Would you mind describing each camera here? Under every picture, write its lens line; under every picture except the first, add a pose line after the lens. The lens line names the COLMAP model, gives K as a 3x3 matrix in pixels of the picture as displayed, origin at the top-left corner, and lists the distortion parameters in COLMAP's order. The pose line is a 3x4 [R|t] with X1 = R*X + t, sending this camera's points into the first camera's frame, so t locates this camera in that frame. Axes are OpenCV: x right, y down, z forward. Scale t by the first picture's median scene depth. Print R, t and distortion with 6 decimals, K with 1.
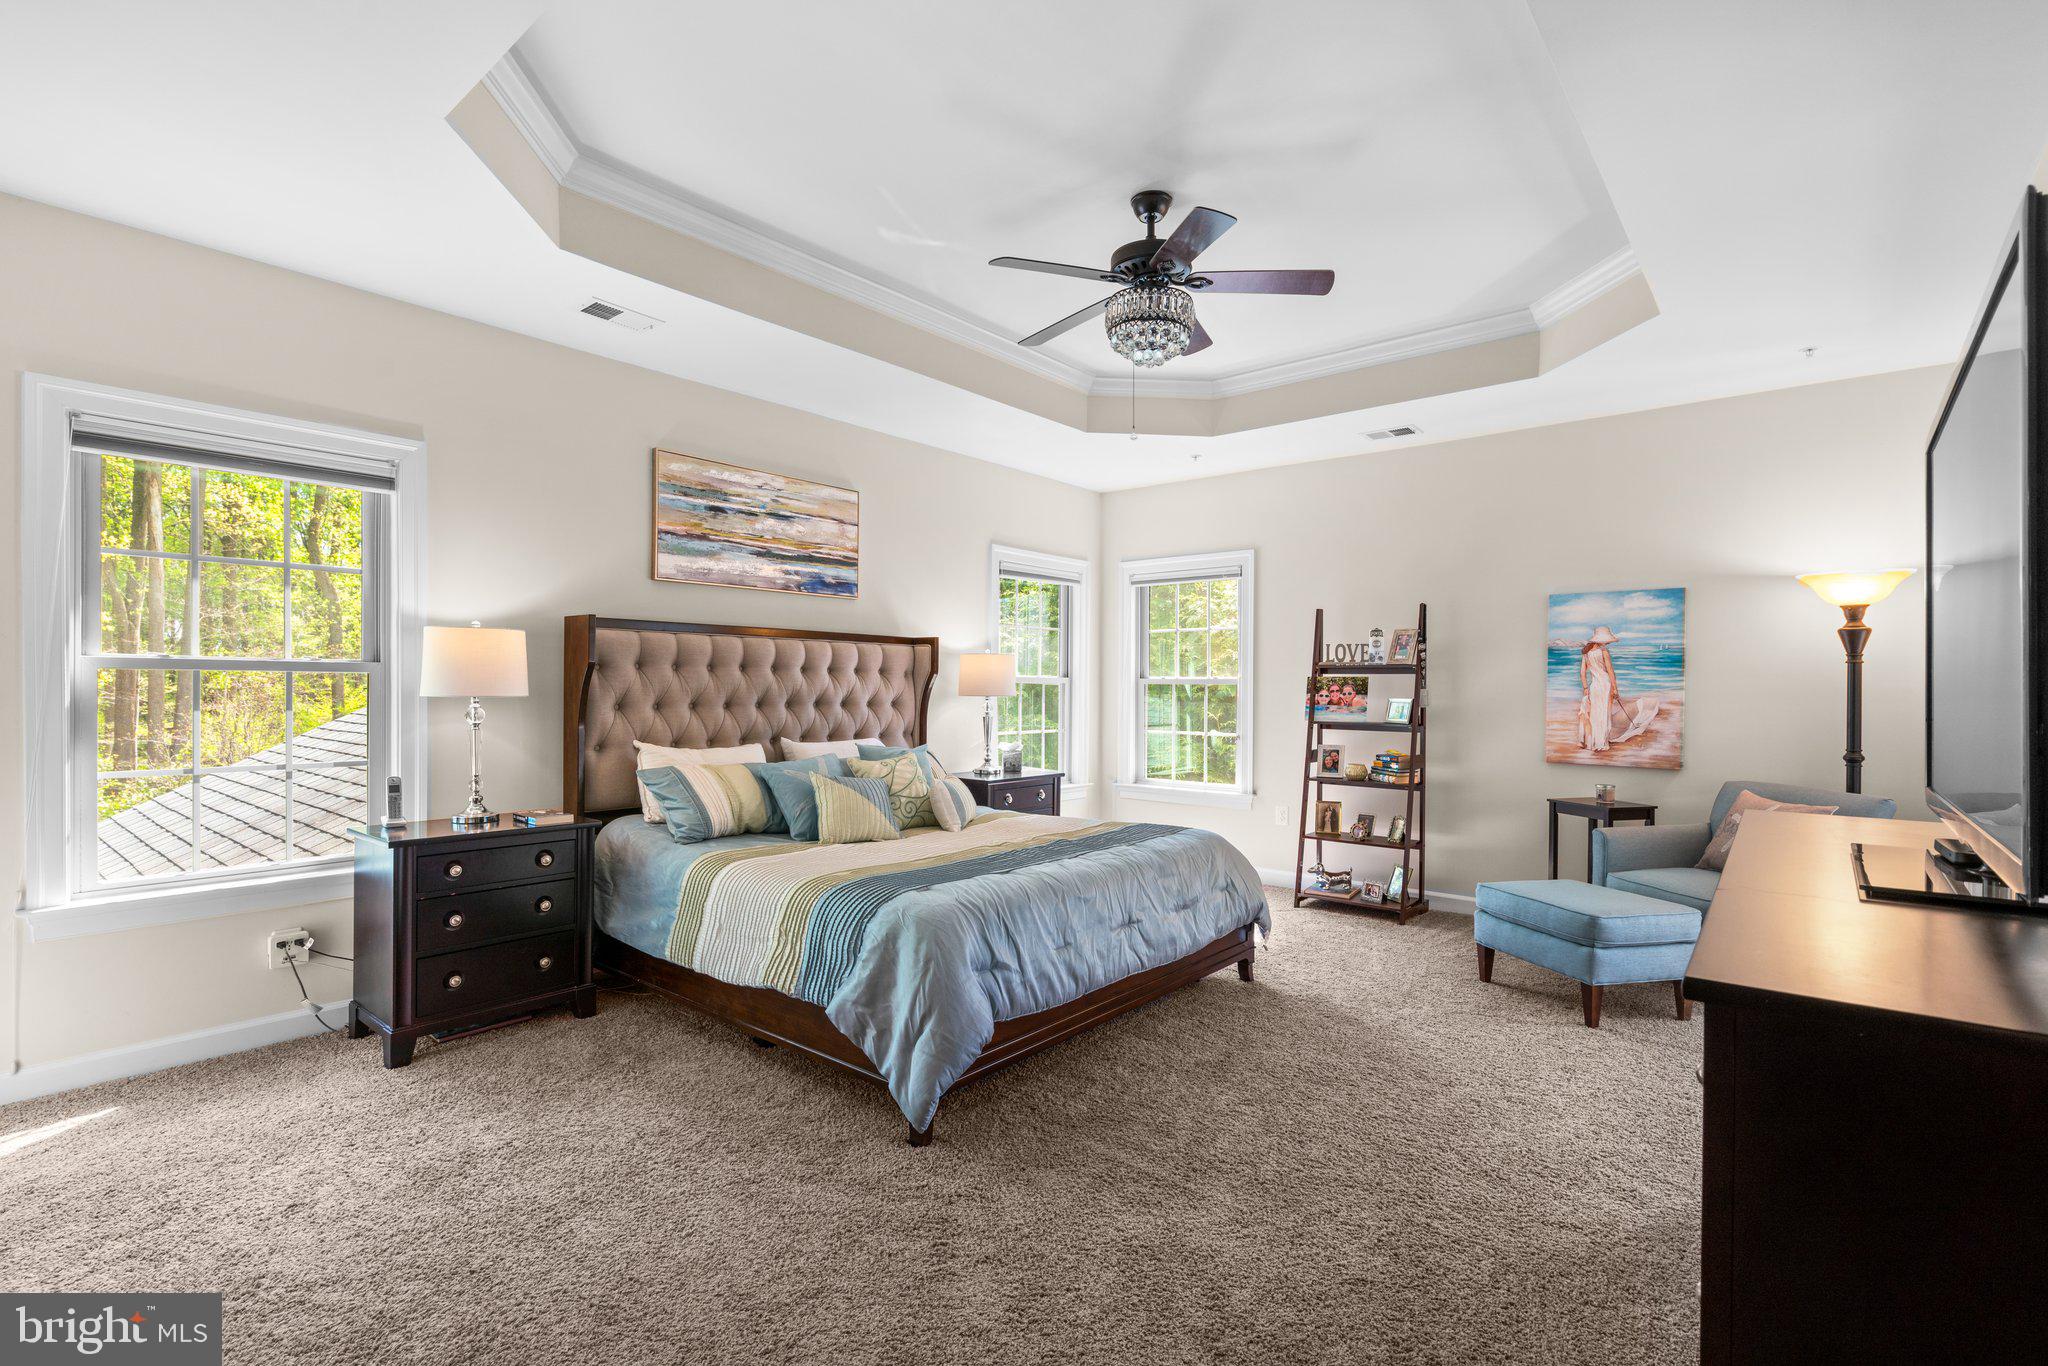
lens RADIAL K [[926.7, 0, 1037.7], [0, 926.7, 687.2], [0, 0, 1]] dist [-0.005144, 0.002175]
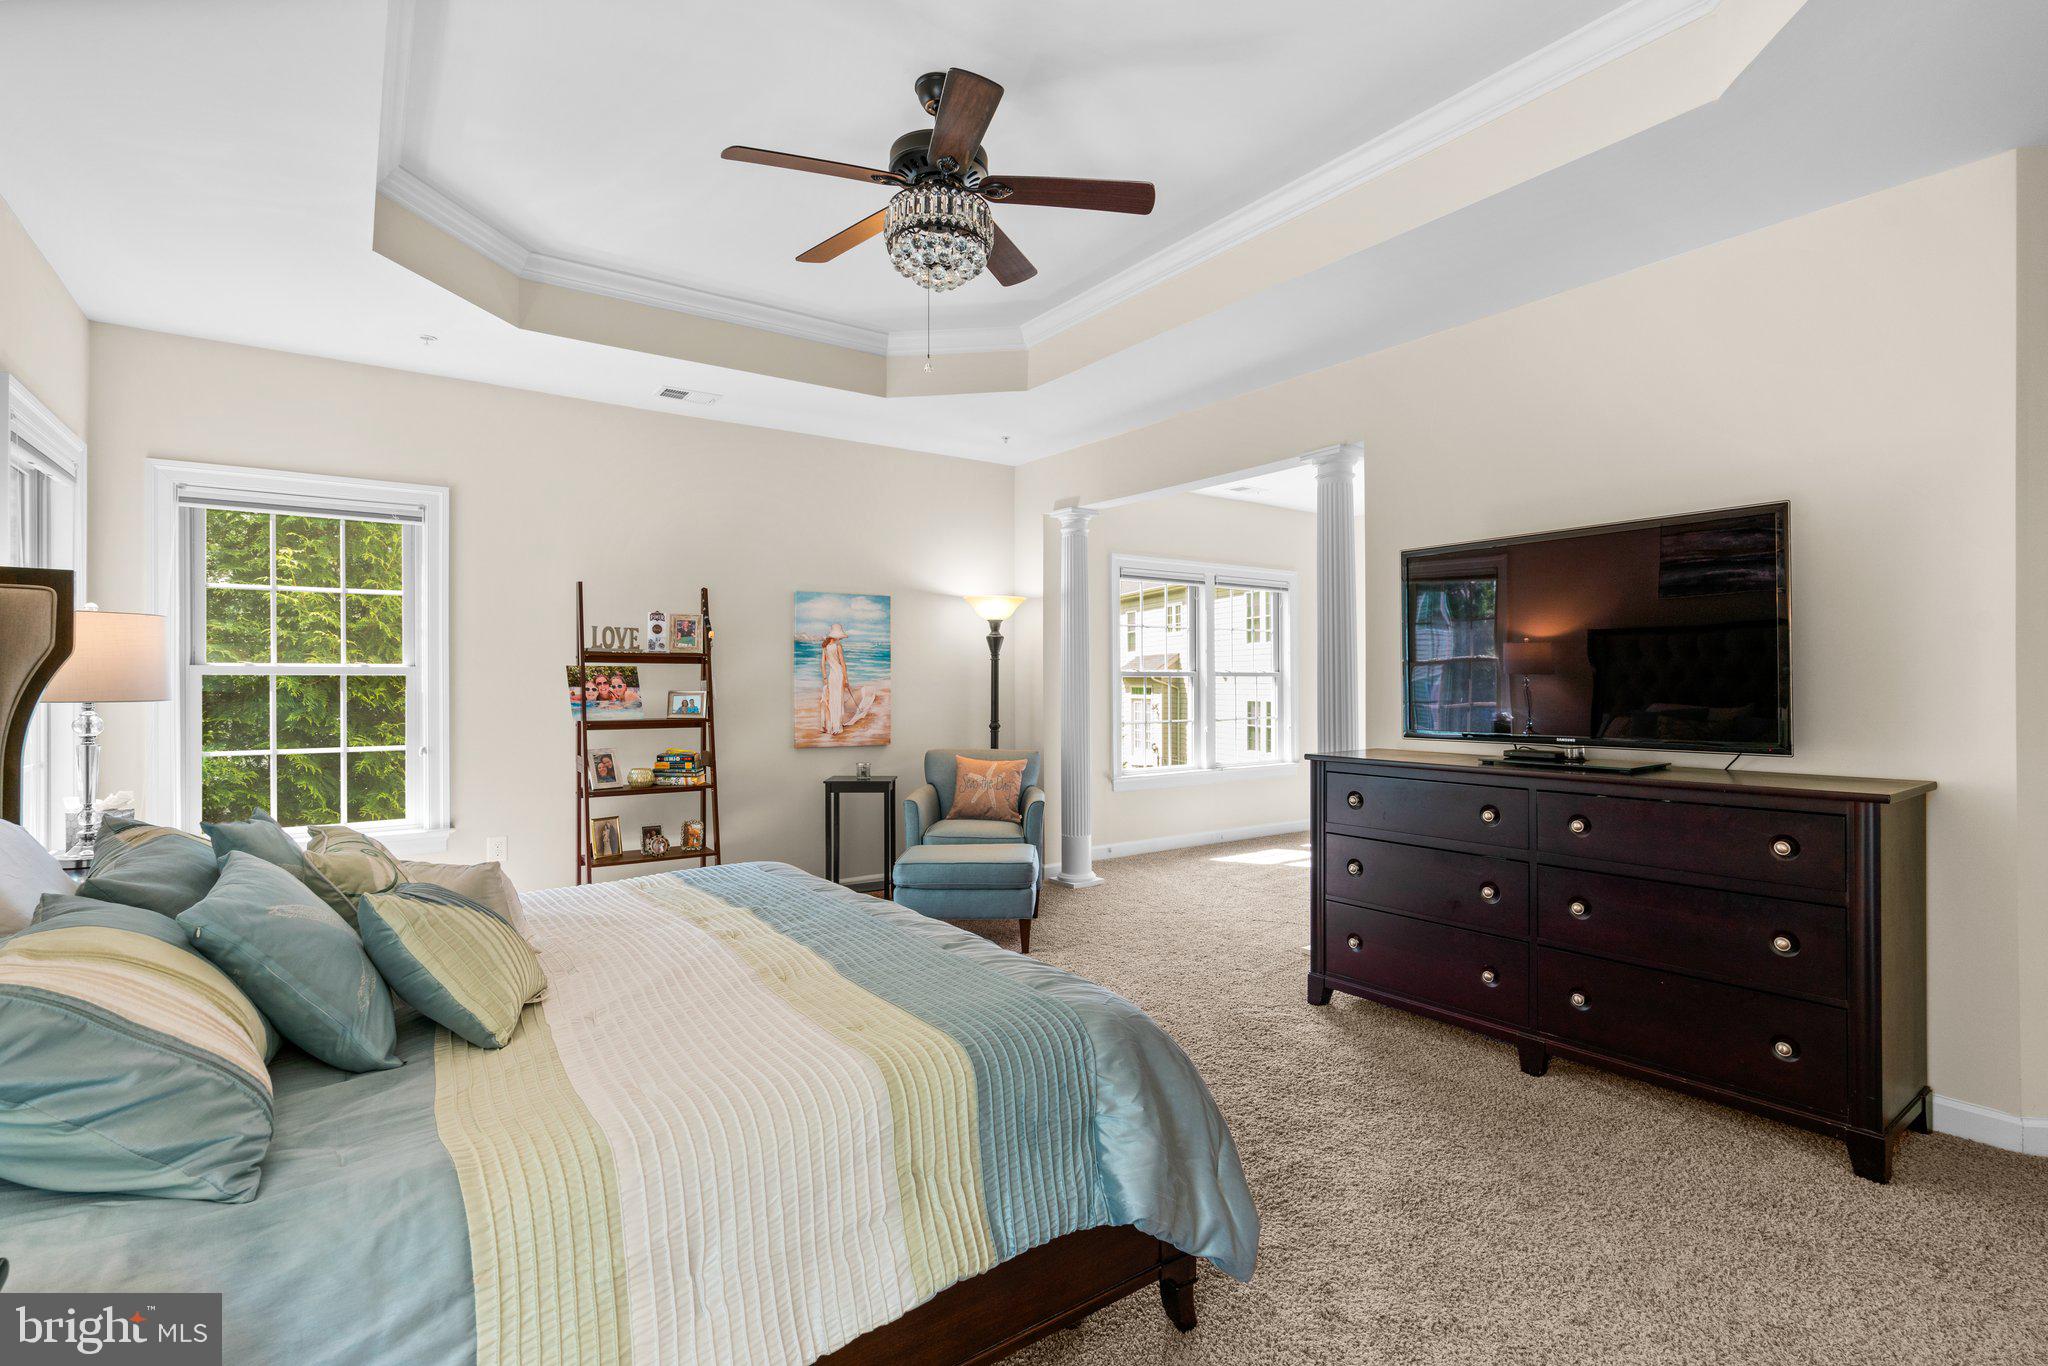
lens RADIAL K [[926.7, 0, 1033.5], [0, 926.7, 683.3], [0, 0, 1]] dist [-0.005144, 0.002175]
pose [[0.279050, -0.011745, 0.960205, -0.385081], [0.001463, 0.999929, 0.011806, -0.005375], [-0.960275, -0.001890, 0.279047, 0.426339]]
